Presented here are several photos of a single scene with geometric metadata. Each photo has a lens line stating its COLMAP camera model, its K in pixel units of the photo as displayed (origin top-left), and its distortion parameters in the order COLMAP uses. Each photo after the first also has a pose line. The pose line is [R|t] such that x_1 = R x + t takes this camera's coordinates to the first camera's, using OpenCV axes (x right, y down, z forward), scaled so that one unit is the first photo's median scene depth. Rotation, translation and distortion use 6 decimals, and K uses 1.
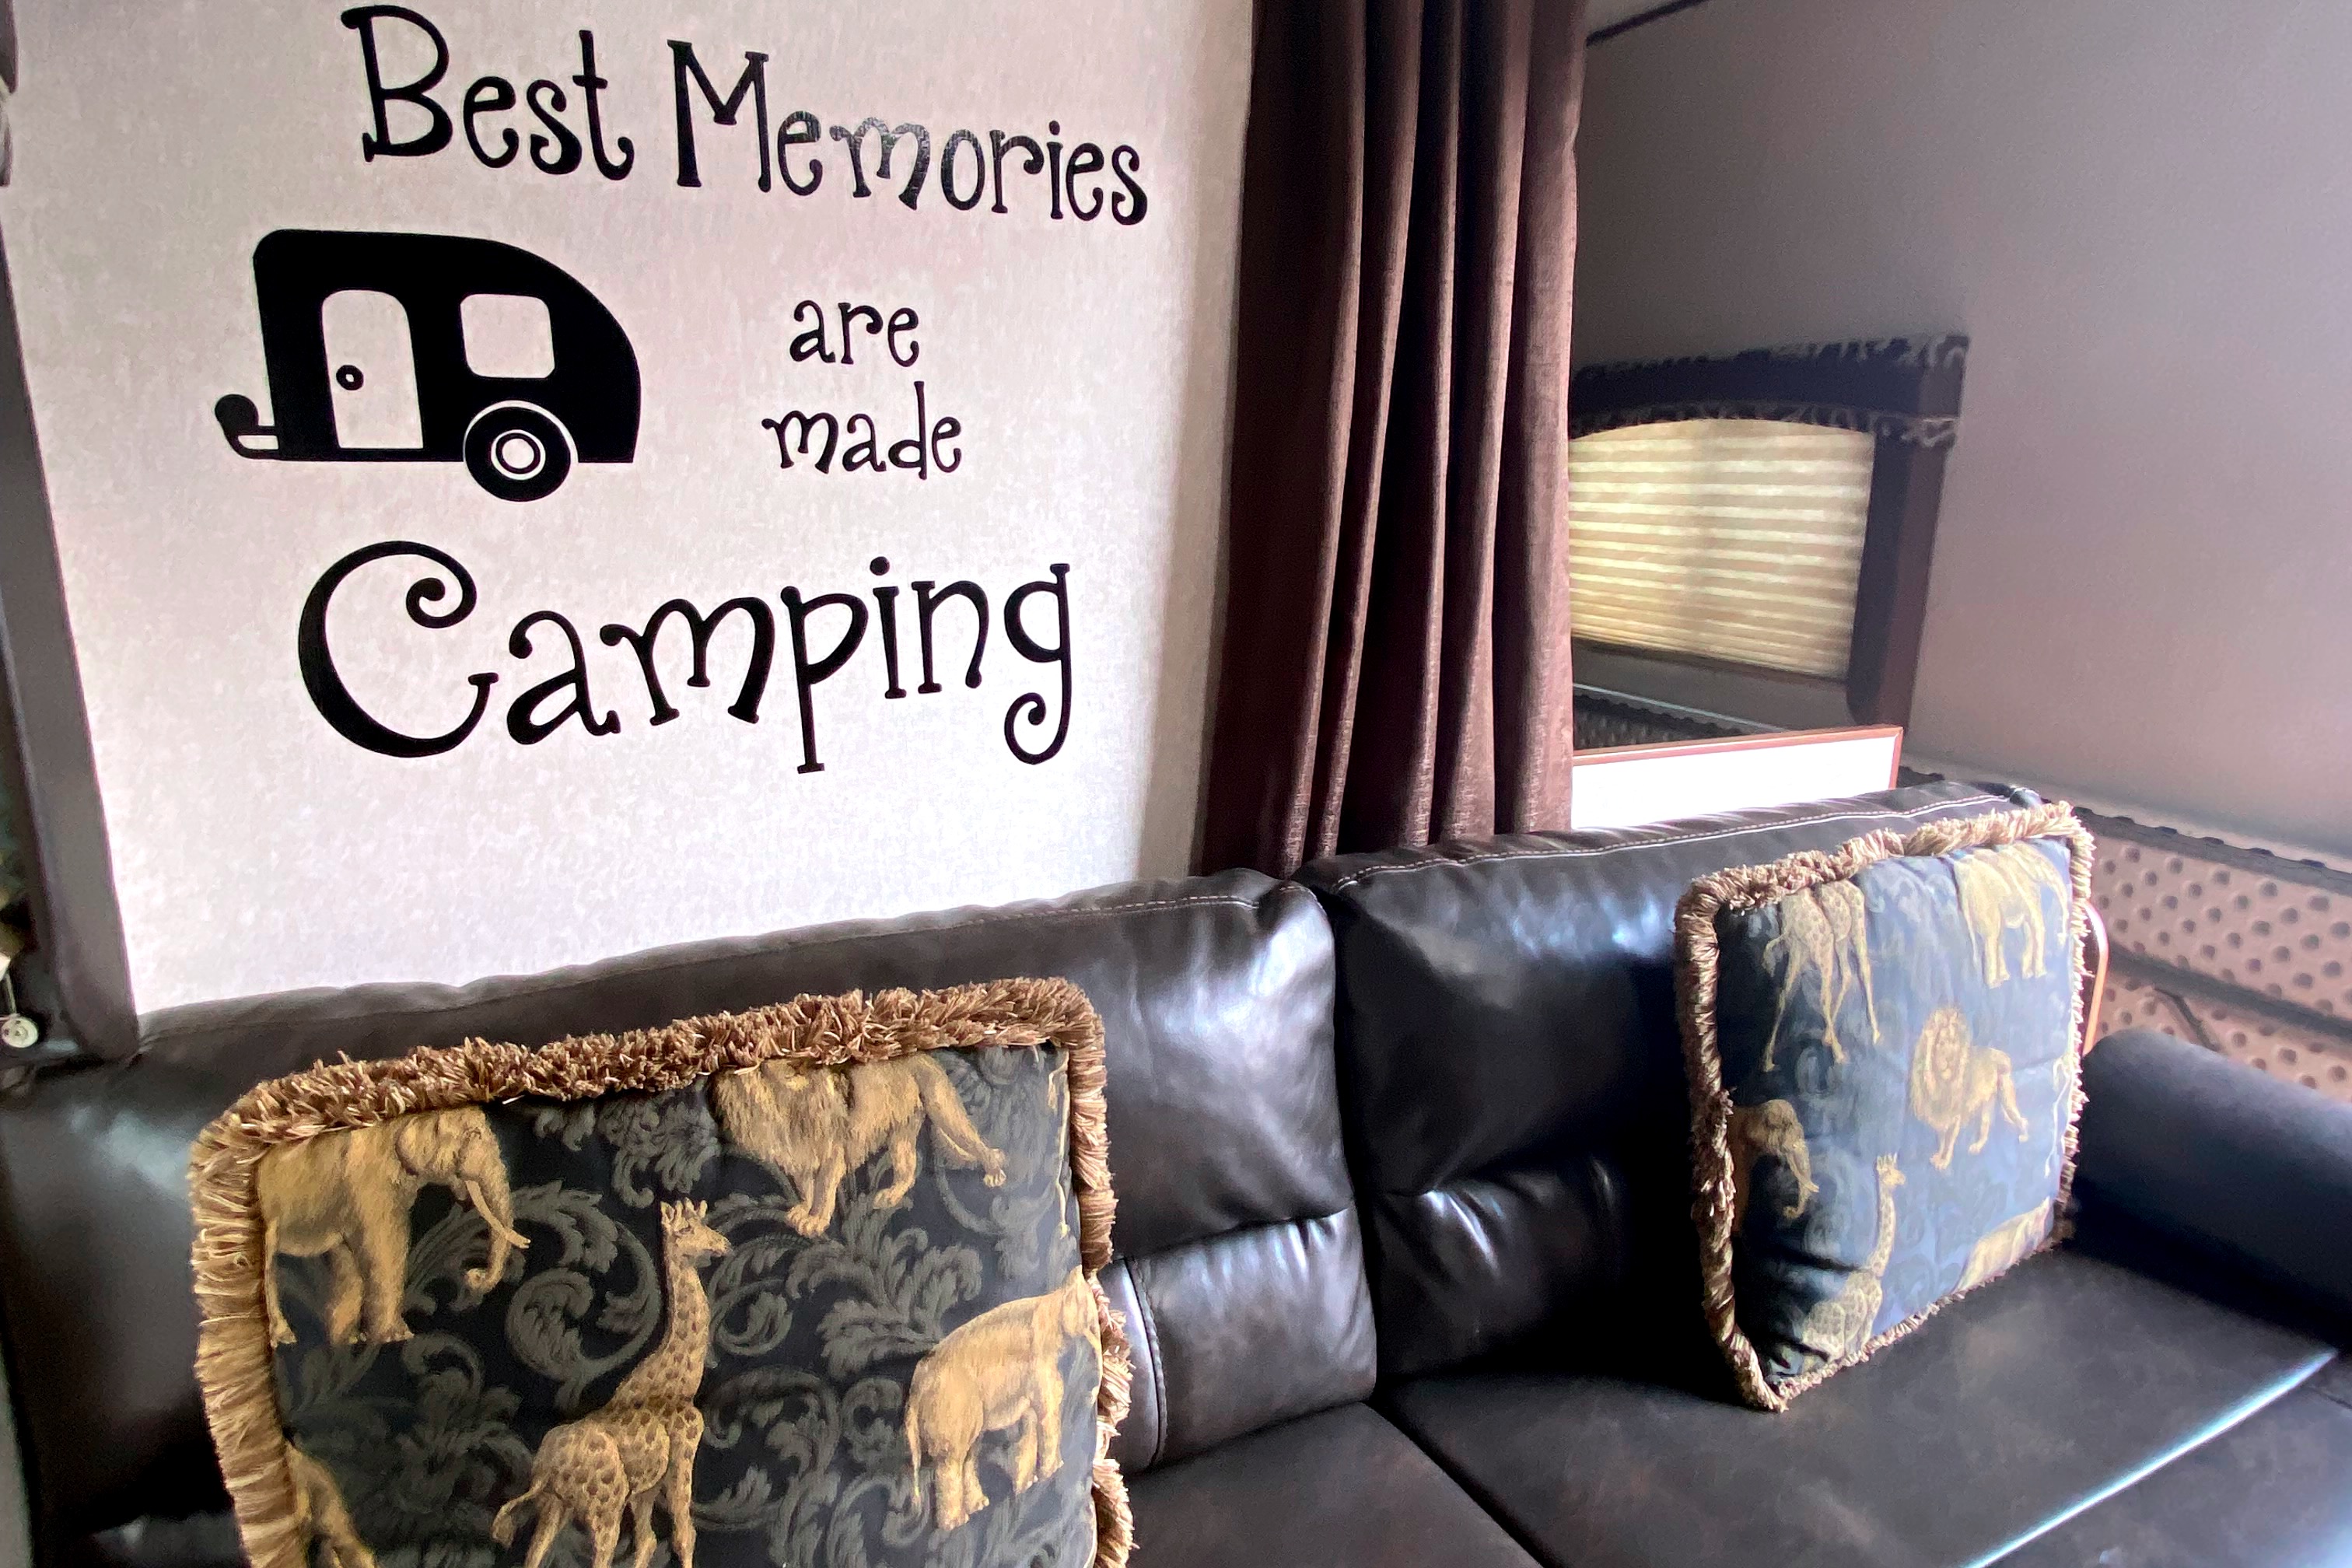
lens RADIAL K [[1286.8, 0, 1134.7], [0, 1286.8, 779.7], [0, 0, 1]] dist [0.031024, -0.028156]
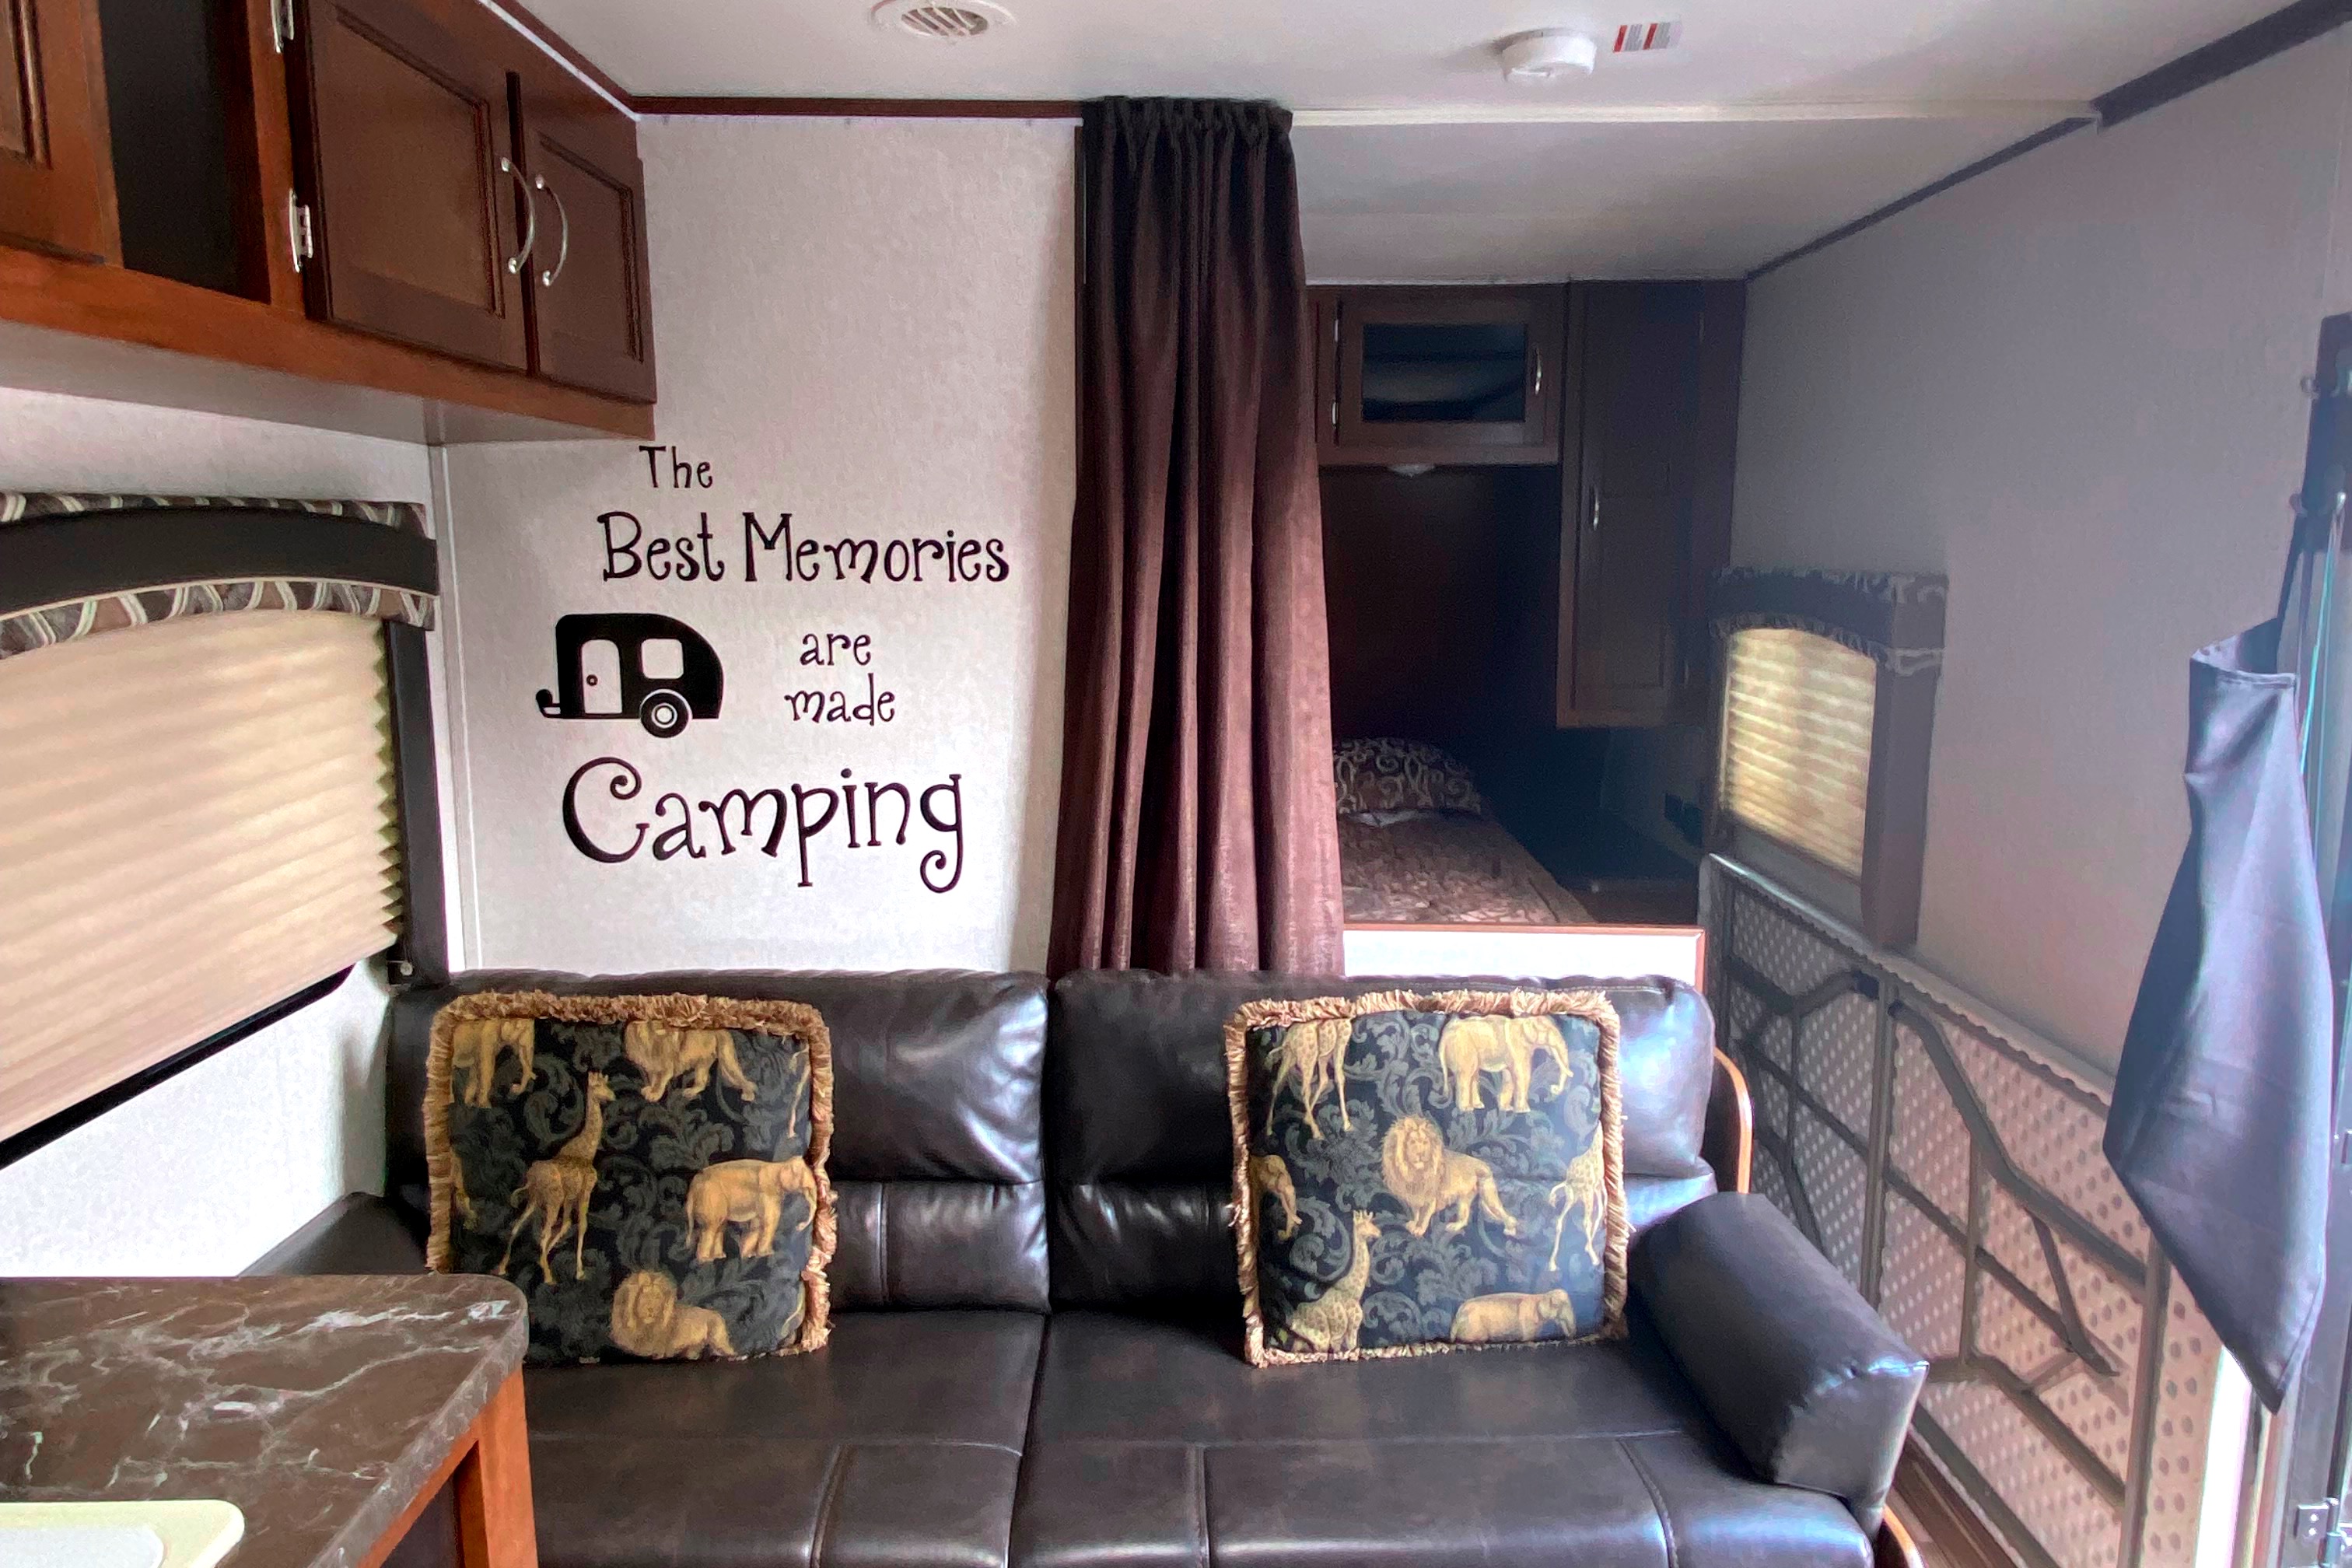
lens RADIAL K [[1569.7, 0, 1251.7], [0, 1569.7, 760.3], [0, 0, 1]] dist [0.069121, -0.050257]
pose [[0.910904, 0.055331, -0.408891, 1.280775], [-0.089986, 0.993754, -0.065992, -0.098714], [0.402686, 0.096907, 0.910194, -0.801171]]
